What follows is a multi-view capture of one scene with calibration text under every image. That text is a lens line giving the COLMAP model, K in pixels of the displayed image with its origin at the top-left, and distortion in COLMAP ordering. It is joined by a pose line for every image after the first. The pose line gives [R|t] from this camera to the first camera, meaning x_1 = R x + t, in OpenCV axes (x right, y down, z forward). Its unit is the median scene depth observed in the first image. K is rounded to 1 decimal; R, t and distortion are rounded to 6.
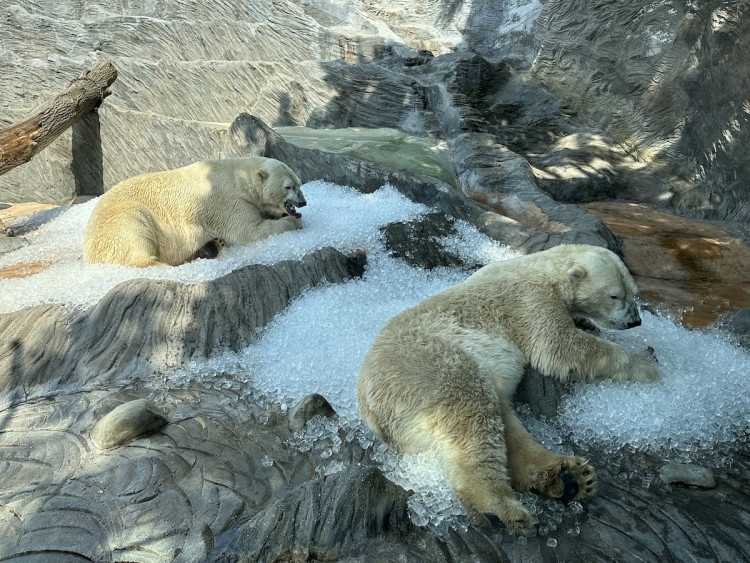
lens RADIAL K [[609.5, 0, 373.2], [0, 609.5, 284.3], [0, 0, 1]] dist [0.136860, -0.240203]
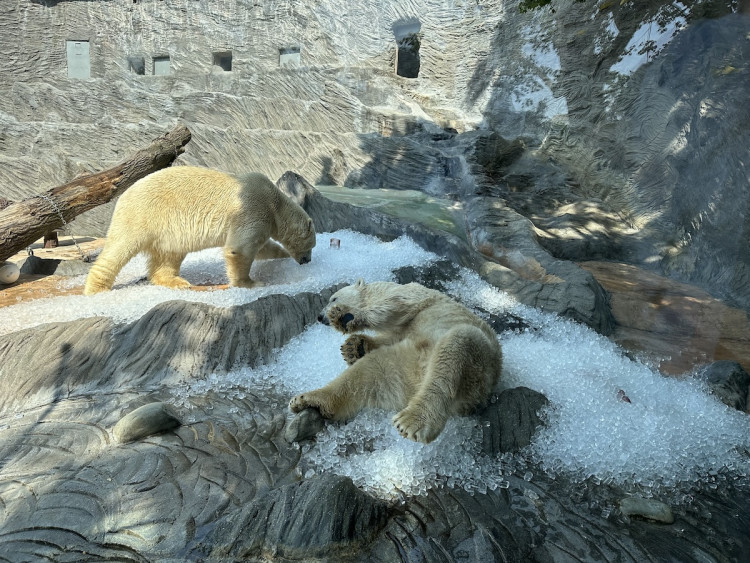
lens RADIAL K [[525.4, 0, 371.1], [0, 525.4, 286.2], [0, 0, 1]] dist [0.105239, -0.154787]
pose [[0.995924, 0.056285, -0.070481, 0.029932], [-0.061597, 0.995232, -0.075620, 0.010119], [0.065889, 0.079654, 0.994643, 0.013301]]
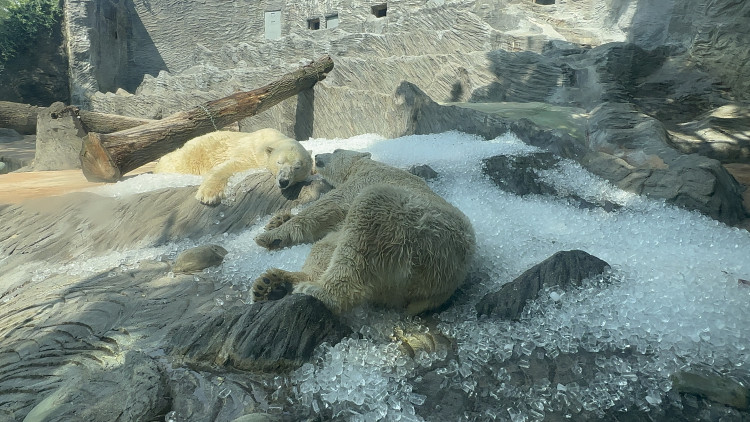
lens RADIAL K [[473.1, 0, 375.0], [0, 473.1, 211.0], [0, 0, 1]] dist [-0.005451, 0.005531]
pose [[0.921515, 0.079120, -0.380197, 0.118938], [-0.116618, 0.990219, -0.076589, 0.065999], [0.370419, 0.114916, 0.921729, 0.099994]]
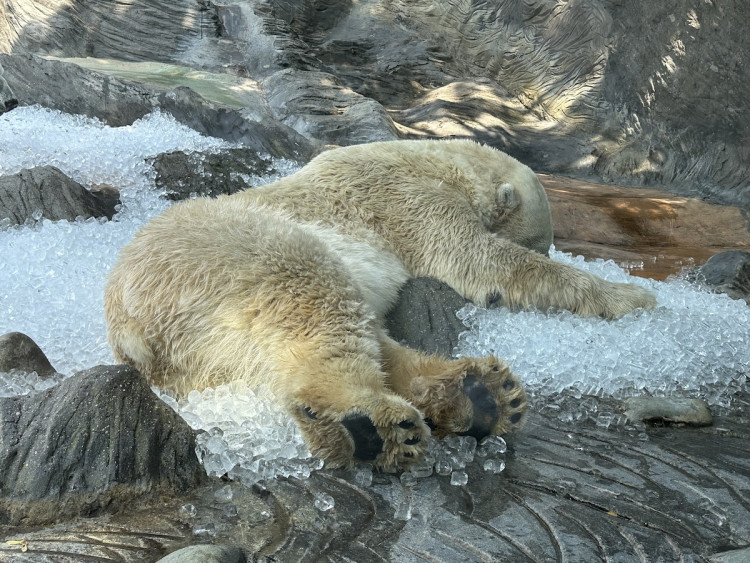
lens RADIAL K [[987.4, 0, 371.4], [0, 987.4, 280.9], [0, 0, 1]] dist [0.216205, -0.524744]
pose [[0.973100, -0.002662, 0.230367, 0.001560], [0.032794, 0.991352, -0.127069, 0.107887], [-0.228036, 0.131205, 0.964772, 0.040129]]
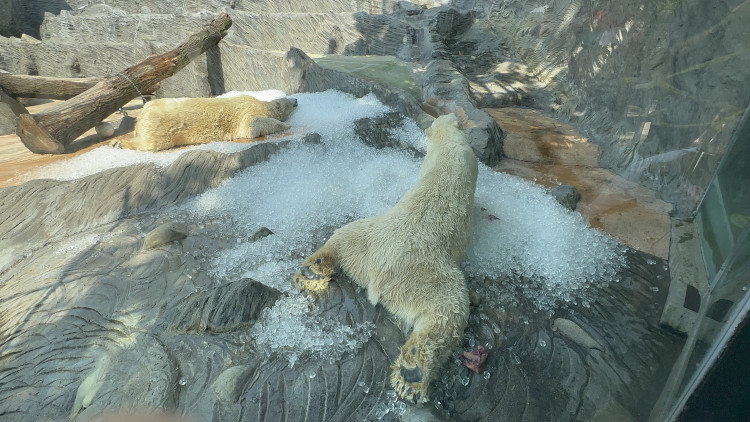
lens RADIAL K [[328.9, 0, 375.0], [0, 328.9, 211.0], [0, 0, 1]] dist [-0.001696, 0.000398]
pose [[0.991746, 0.063334, -0.111488, 0.130101], [-0.040310, 0.979412, 0.197808, -0.023661], [0.121720, -0.191682, 0.973880, 0.068868]]
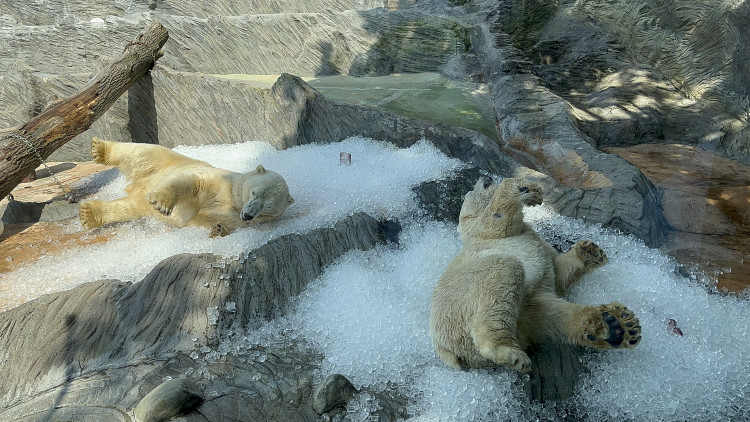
lens RADIAL K [[616.4, 0, 375.0], [0, 616.4, 211.0], [0, 0, 1]] dist [0.123403, -0.206602]
pose [[0.994835, -0.025147, -0.098345, 0.034756], [0.025957, 0.999639, 0.006964, -0.045200], [0.098135, -0.009481, 0.995128, -0.022626]]
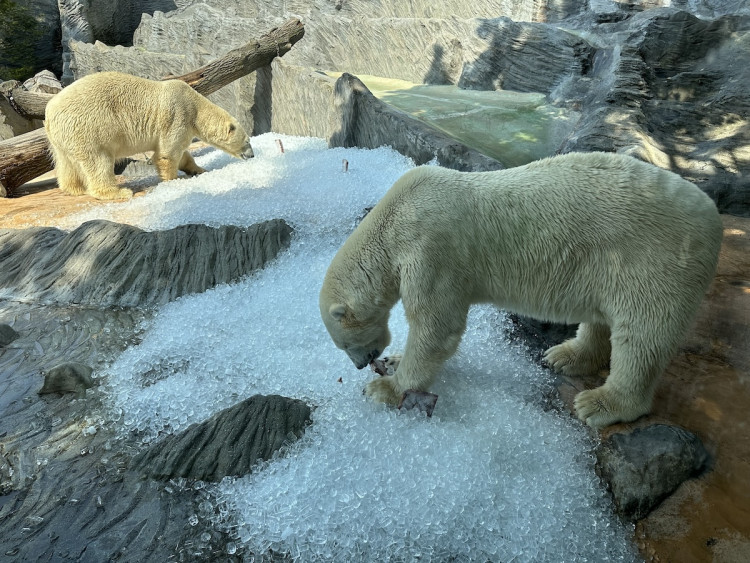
lens RADIAL K [[529.9, 0, 378.8], [0, 529.9, 282.2], [0, 0, 1]] dist [0.060554, -0.081297]
pose [[0.848824, 0.236078, -0.473037, 0.324317], [-0.175191, 0.969810, 0.169637, -0.088394], [0.498804, -0.061120, 0.864557, 0.201768]]
